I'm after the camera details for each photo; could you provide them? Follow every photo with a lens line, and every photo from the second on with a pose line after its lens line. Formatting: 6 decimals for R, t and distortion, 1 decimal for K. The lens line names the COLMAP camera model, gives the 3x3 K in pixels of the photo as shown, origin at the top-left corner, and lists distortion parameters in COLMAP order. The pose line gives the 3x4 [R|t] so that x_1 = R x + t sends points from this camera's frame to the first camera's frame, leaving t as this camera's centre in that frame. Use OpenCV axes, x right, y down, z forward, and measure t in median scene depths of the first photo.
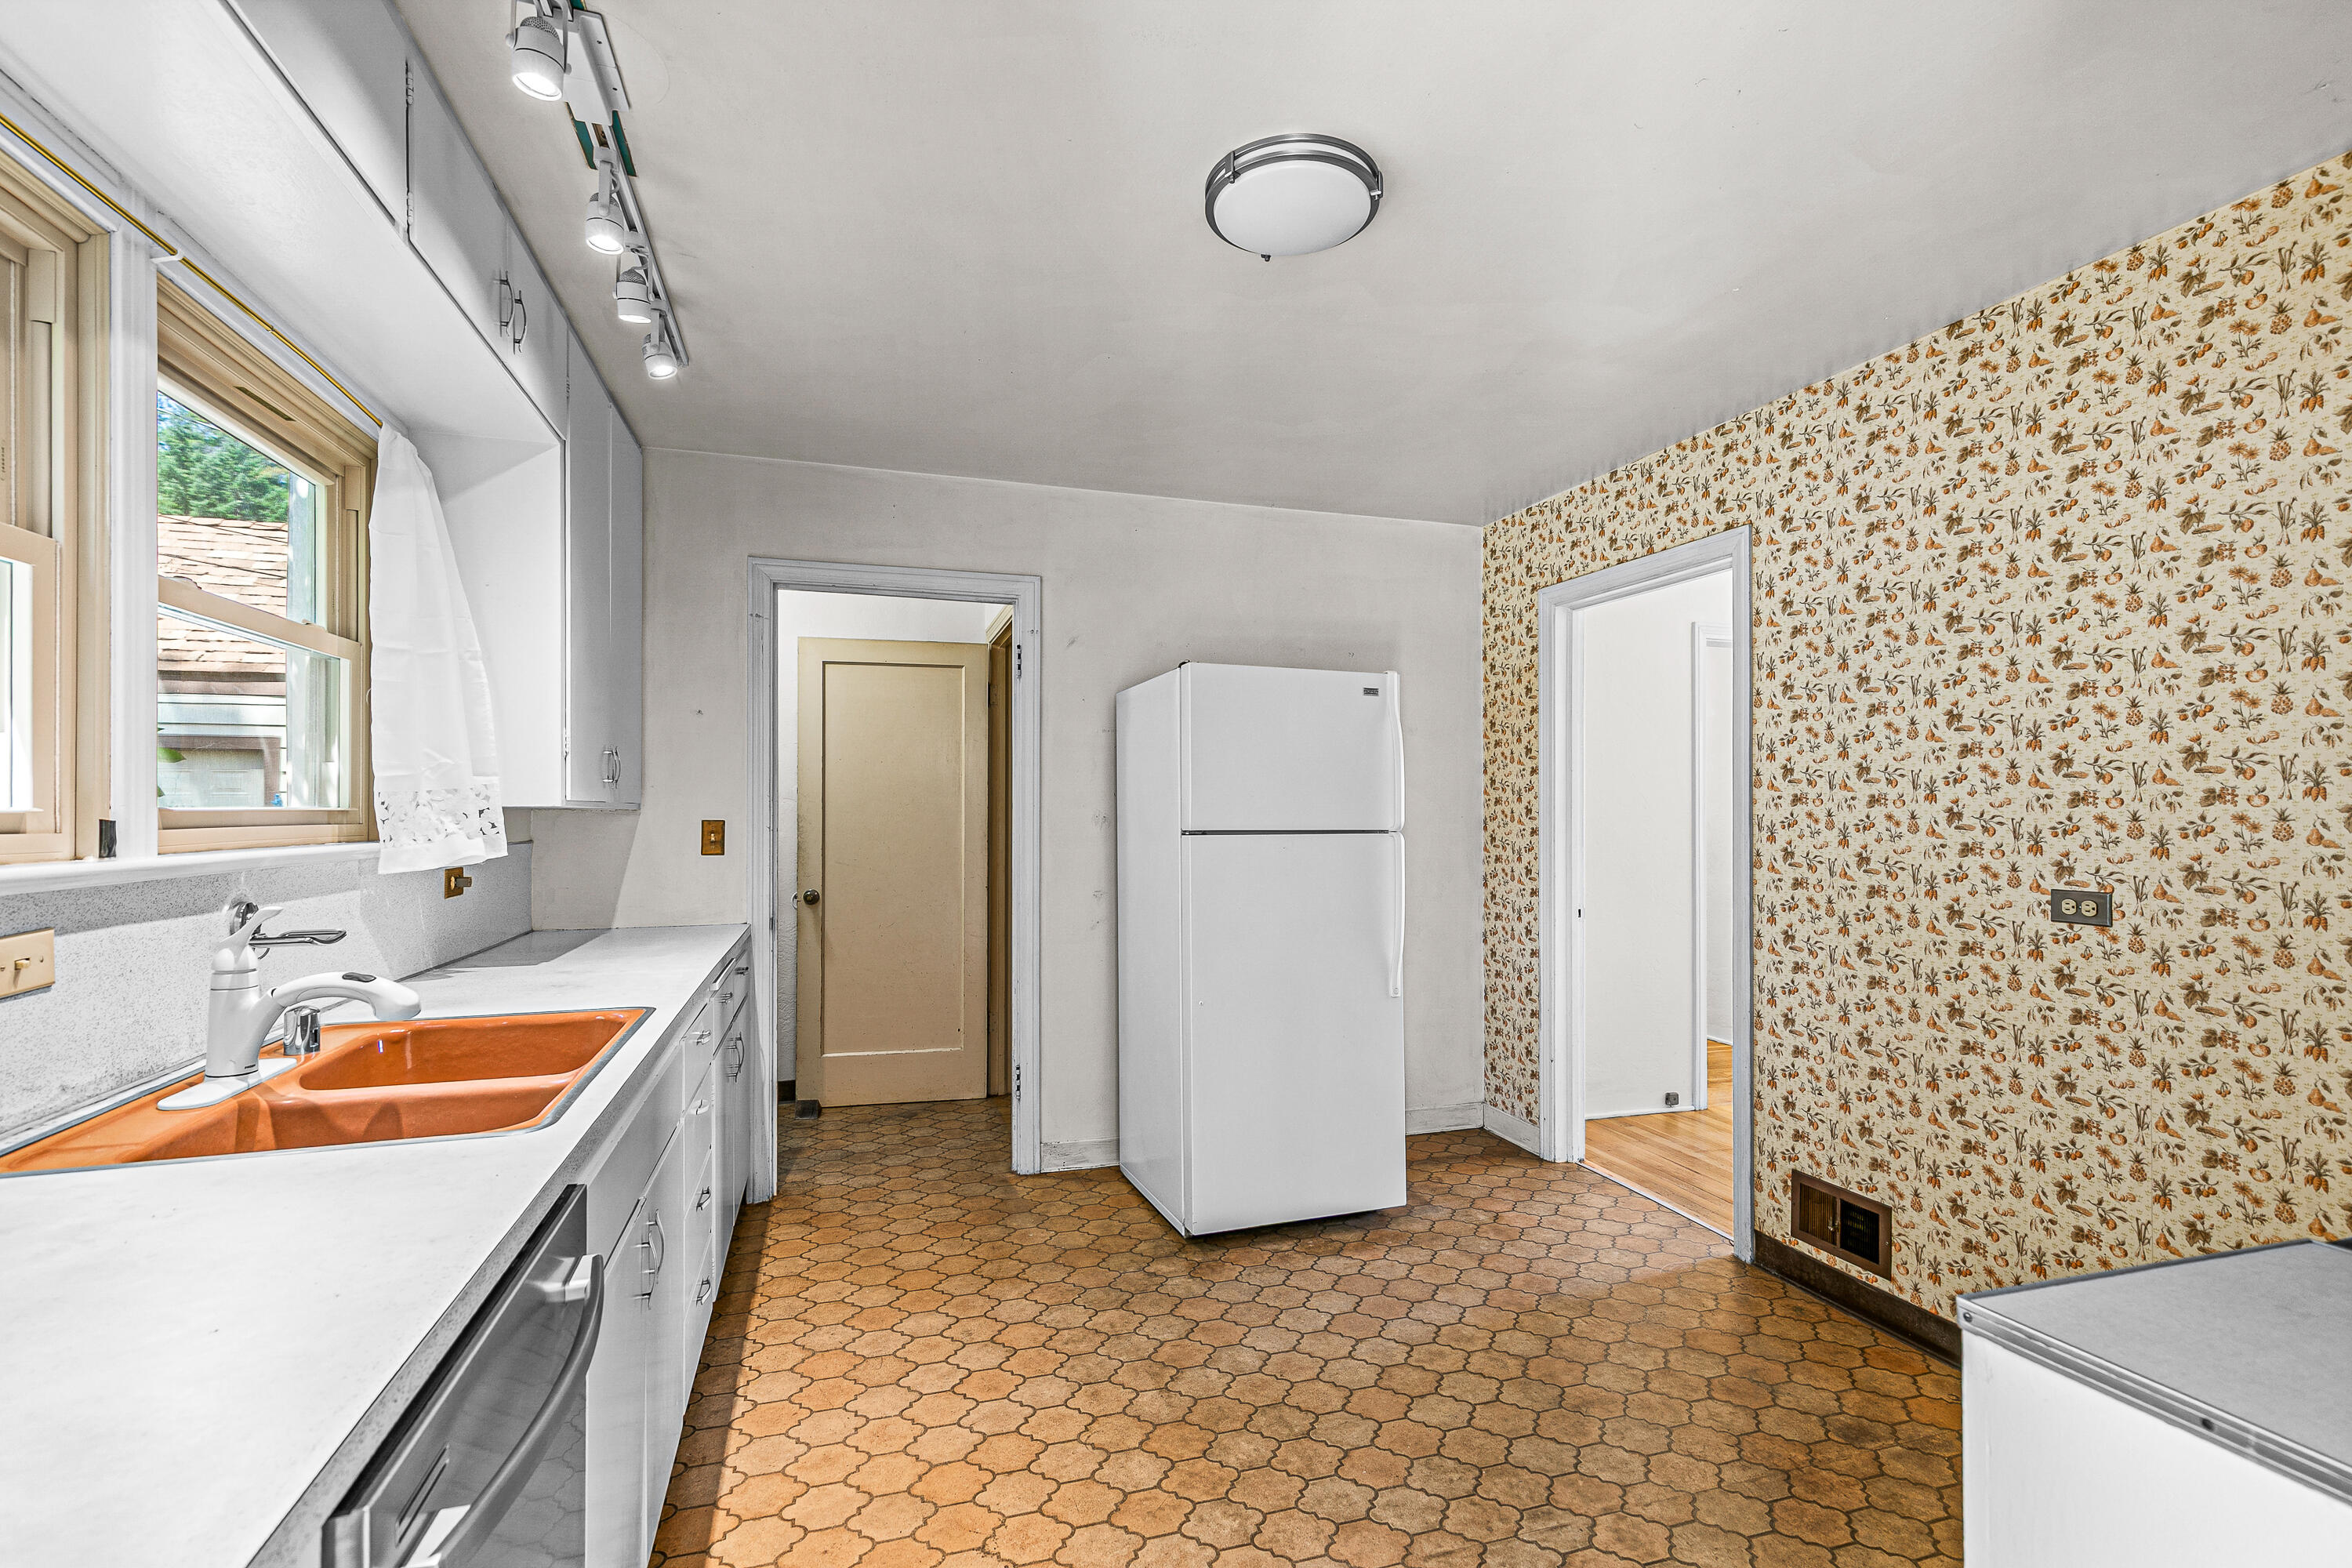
lens RADIAL K [[1079.4, 0, 1176.6], [0, 1079.4, 792.8], [0, 0, 1]] dist [-0.000120, 0.000304]
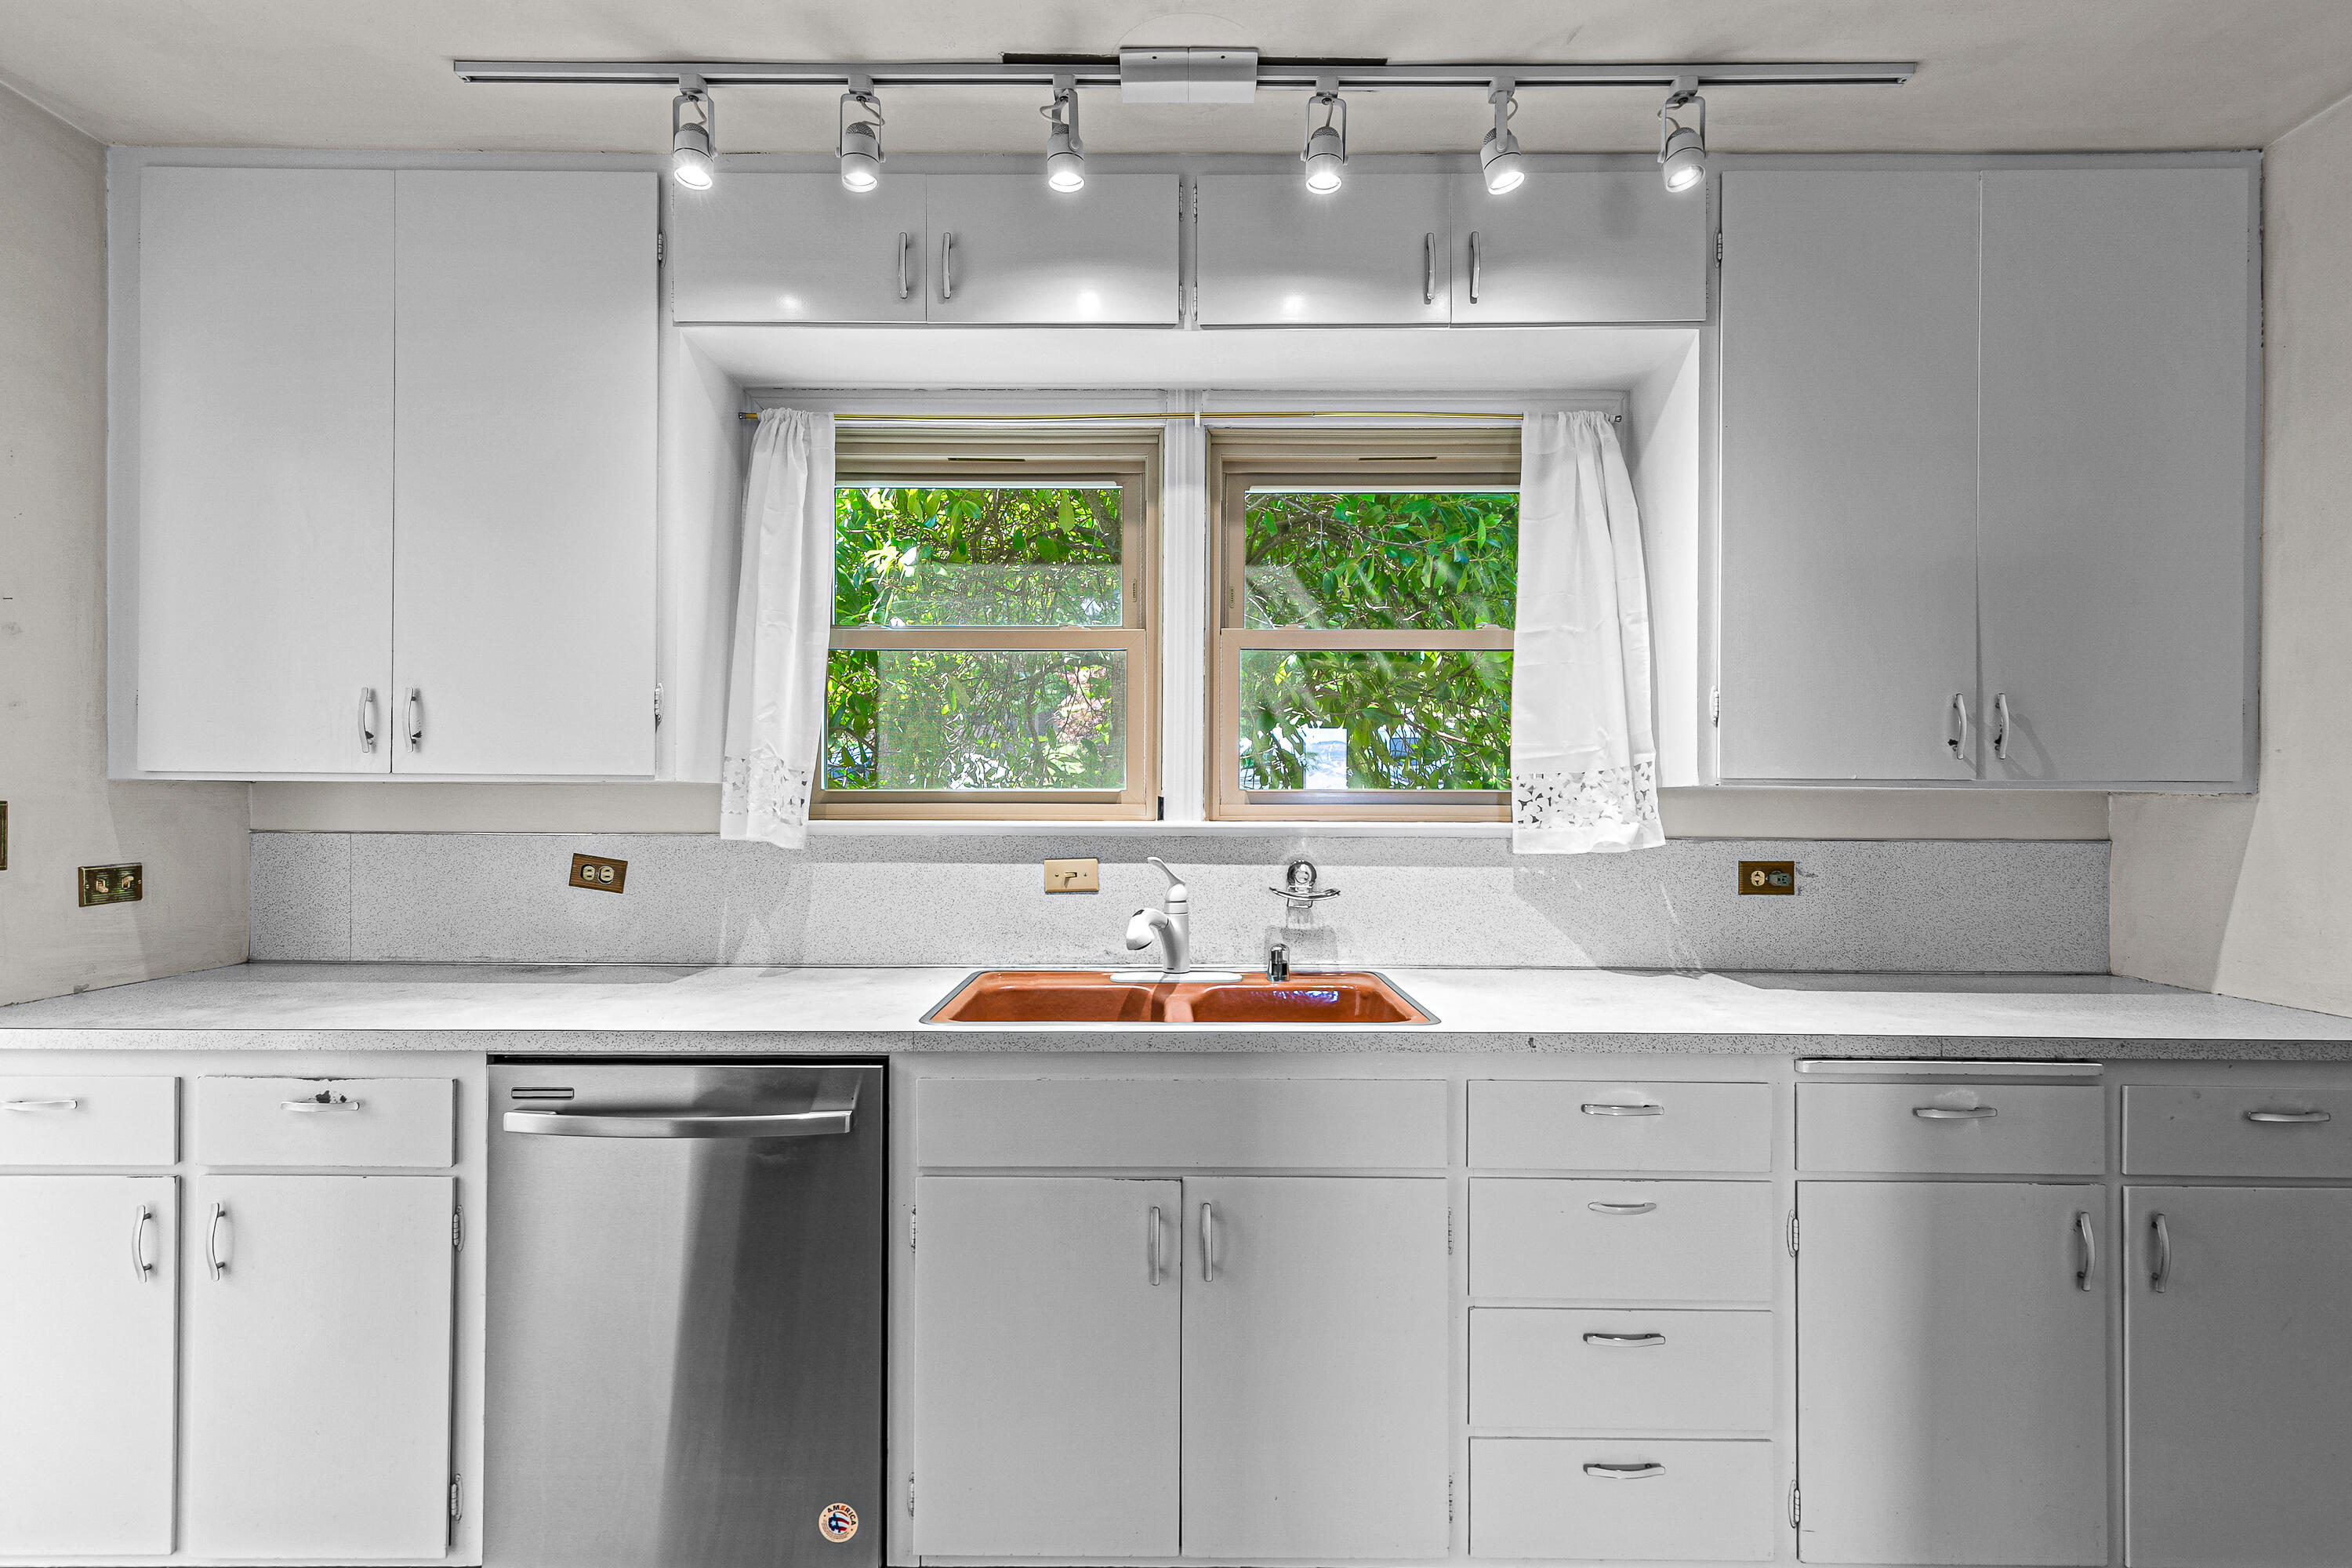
lens RADIAL K [[1079.4, 0, 1179.1], [0, 1079.4, 795.5], [0, 0, 1]] dist [-0.000120, 0.000304]
pose [[-0.302737, 0.009496, -0.953027, 0.339243], [0.011988, 0.999909, 0.006155, 0.009572], [0.952999, -0.009561, -0.302823, 0.992961]]
